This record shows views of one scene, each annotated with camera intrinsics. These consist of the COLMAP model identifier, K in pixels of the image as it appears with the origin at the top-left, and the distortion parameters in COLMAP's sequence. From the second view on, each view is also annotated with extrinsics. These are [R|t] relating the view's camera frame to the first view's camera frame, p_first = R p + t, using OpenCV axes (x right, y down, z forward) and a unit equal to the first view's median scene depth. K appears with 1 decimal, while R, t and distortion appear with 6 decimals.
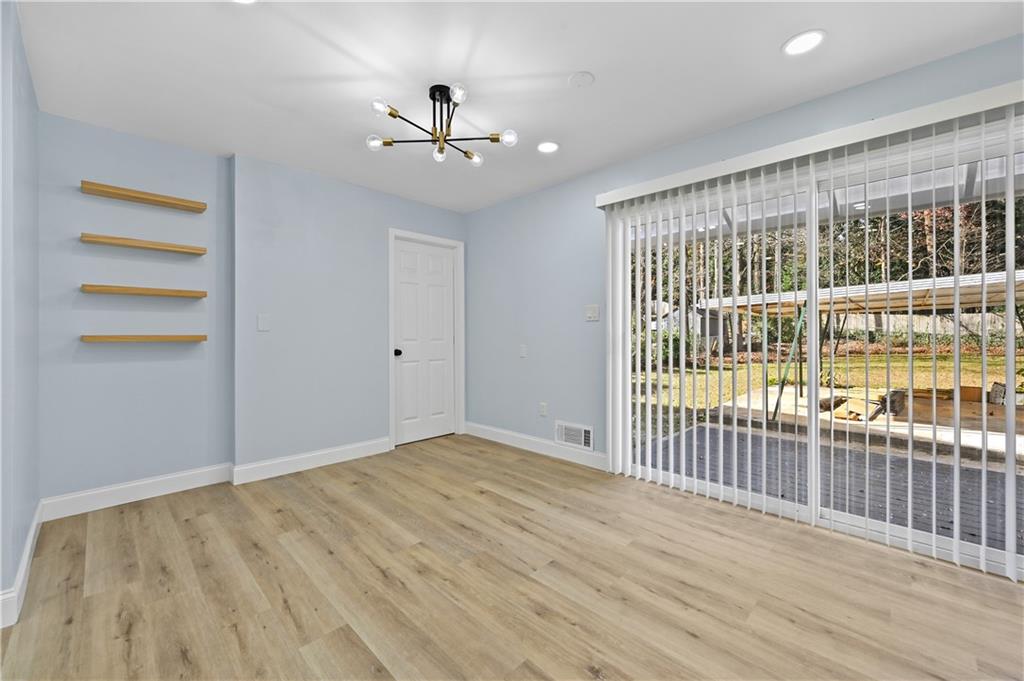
lens RADIAL K [[403.2, 0, 512.5], [0, 403.2, 336.9], [0, 0, 1]] dist [0.000426, -0.000512]
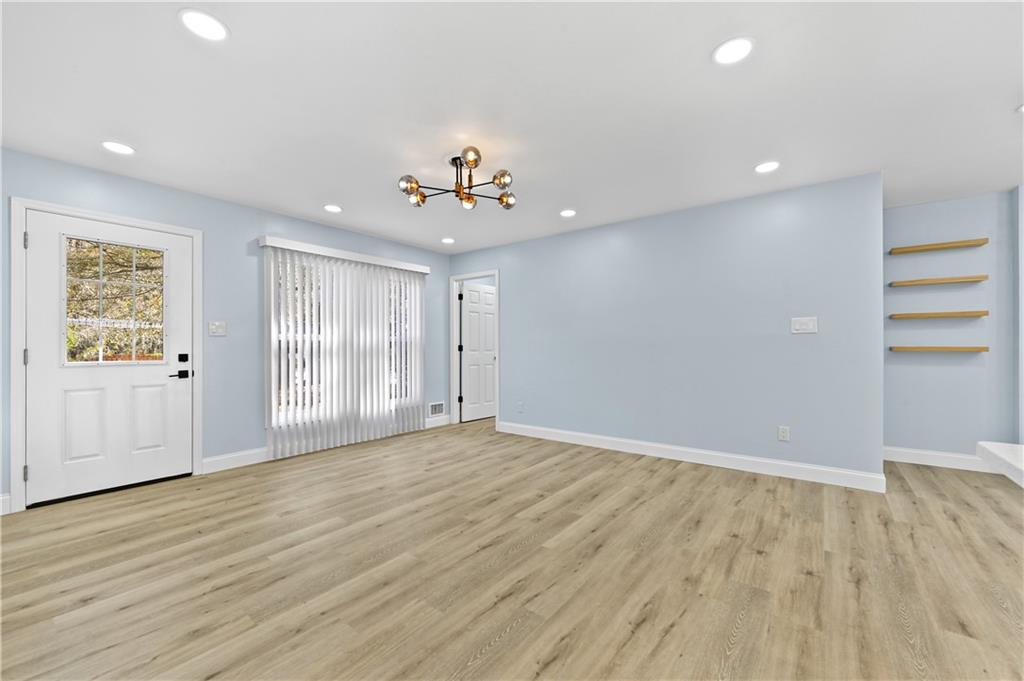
lens RADIAL K [[403.2, 0, 512.6], [0, 403.2, 348.1], [0, 0, 1]] dist [0.000426, -0.000512]
pose [[0.126130, 0.004110, -0.992005, 0.273900], [-0.008344, 0.999960, 0.003082, 0.006847], [0.991979, 0.007889, 0.126160, -0.593747]]
